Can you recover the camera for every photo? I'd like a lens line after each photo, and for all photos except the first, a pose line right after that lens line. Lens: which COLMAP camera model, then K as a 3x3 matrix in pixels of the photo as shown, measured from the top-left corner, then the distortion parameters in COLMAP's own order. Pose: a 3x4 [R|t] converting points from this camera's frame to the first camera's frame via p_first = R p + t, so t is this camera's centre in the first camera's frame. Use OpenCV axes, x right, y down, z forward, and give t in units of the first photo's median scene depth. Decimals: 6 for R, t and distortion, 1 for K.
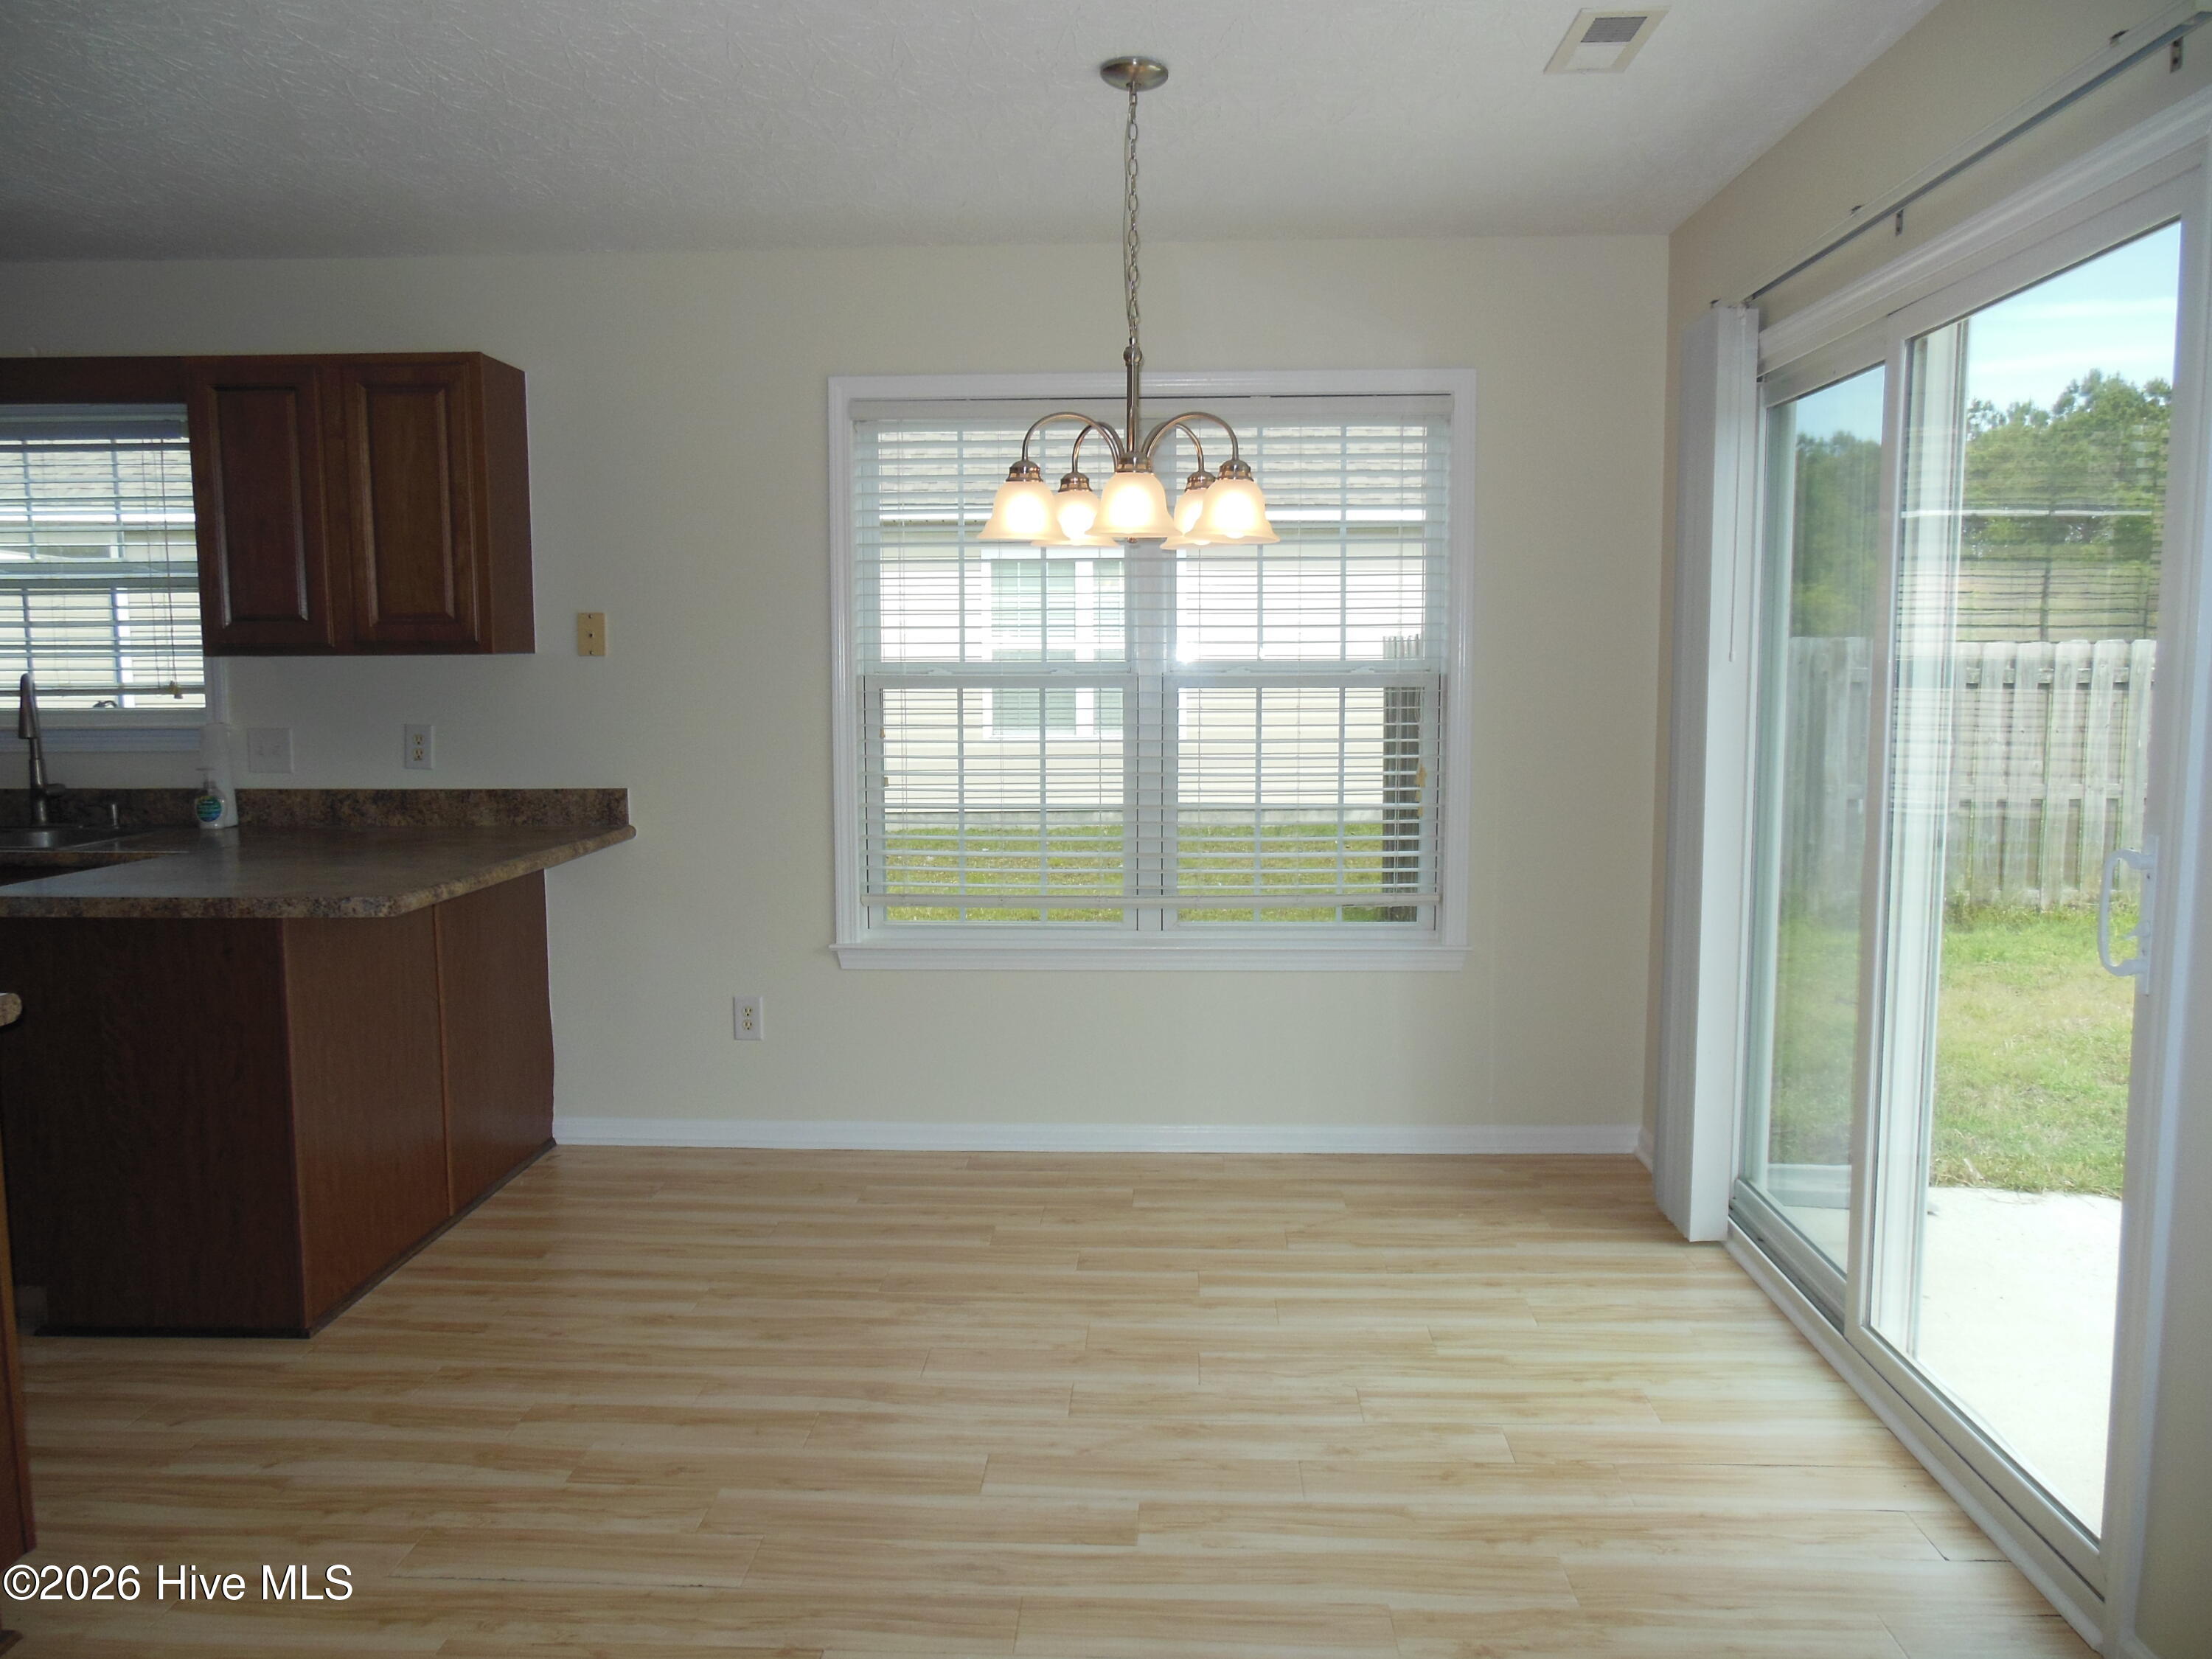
lens RADIAL K [[1589.7, 0, 1106.3], [0, 1589.7, 816.4], [0, 0, 1]] dist [-0.000868, 0.004294]
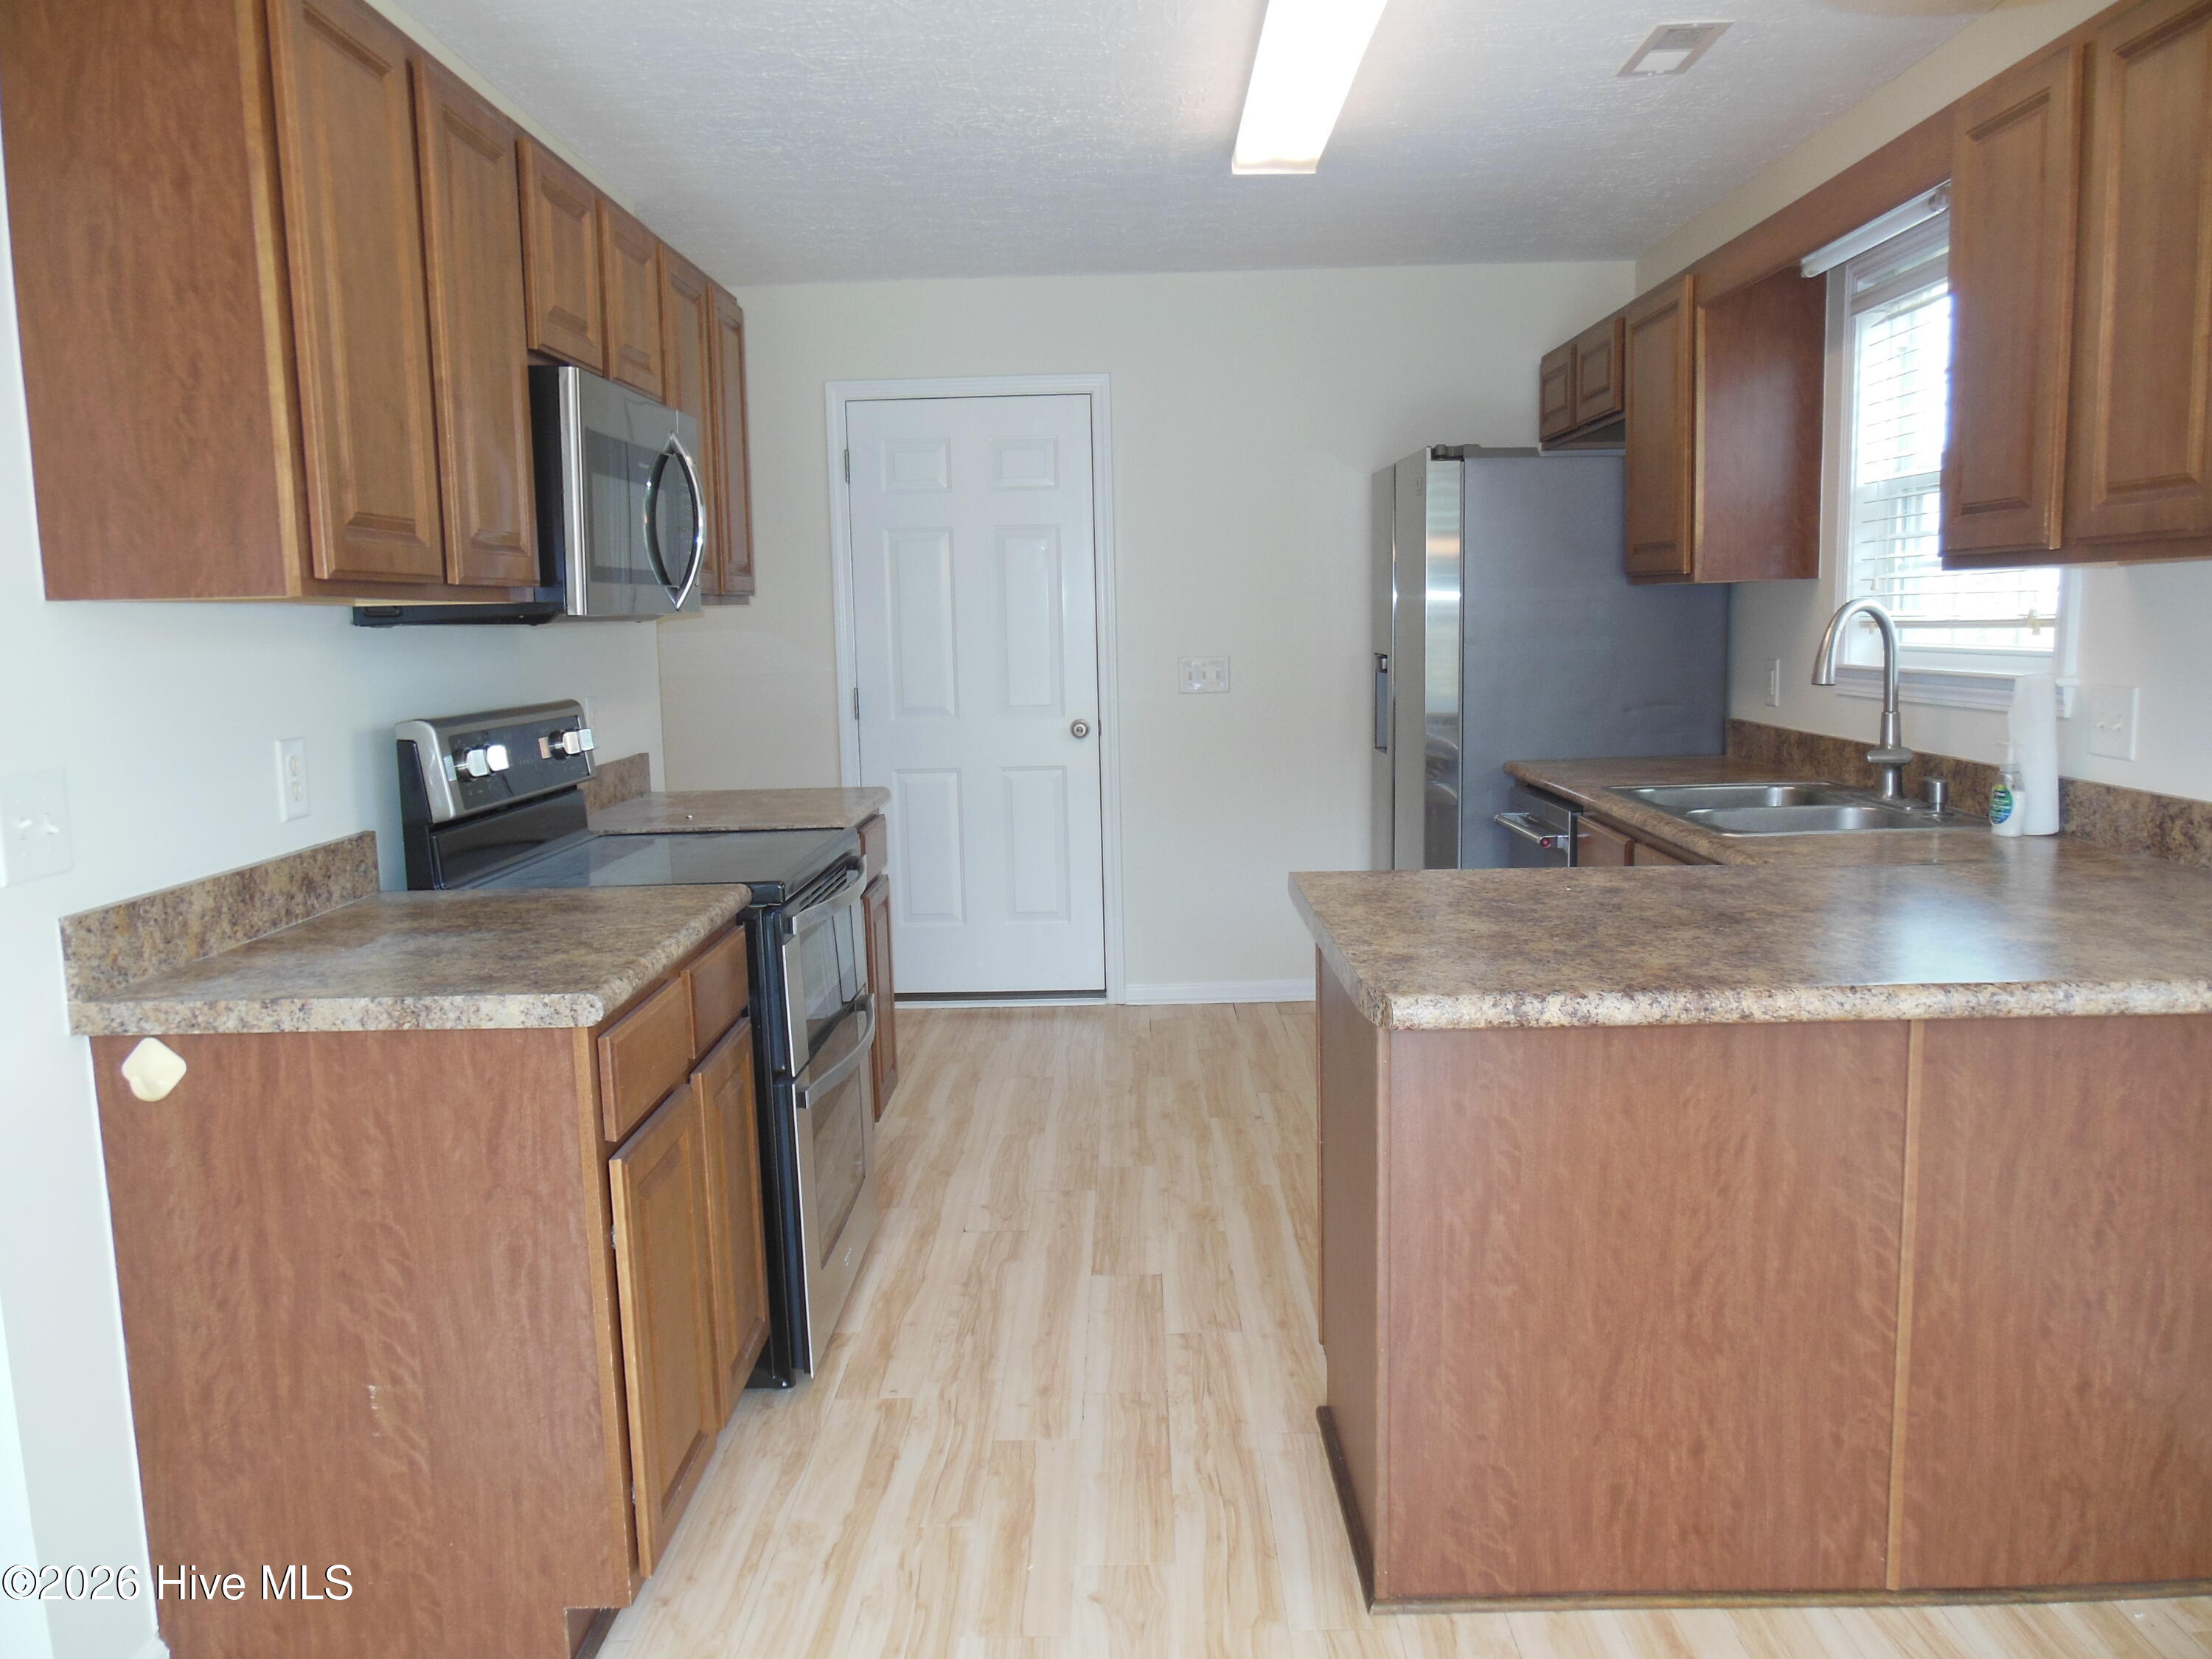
lens RADIAL K [[1589.7, 0, 1106.3], [0, 1589.7, 816.4], [0, 0, 1]] dist [-0.000868, 0.004294]
pose [[0.028089, 0.127993, -0.991377, 0.079678], [-0.070578, 0.989547, 0.125757, -0.055510], [0.997111, 0.066437, 0.036828, 0.593392]]
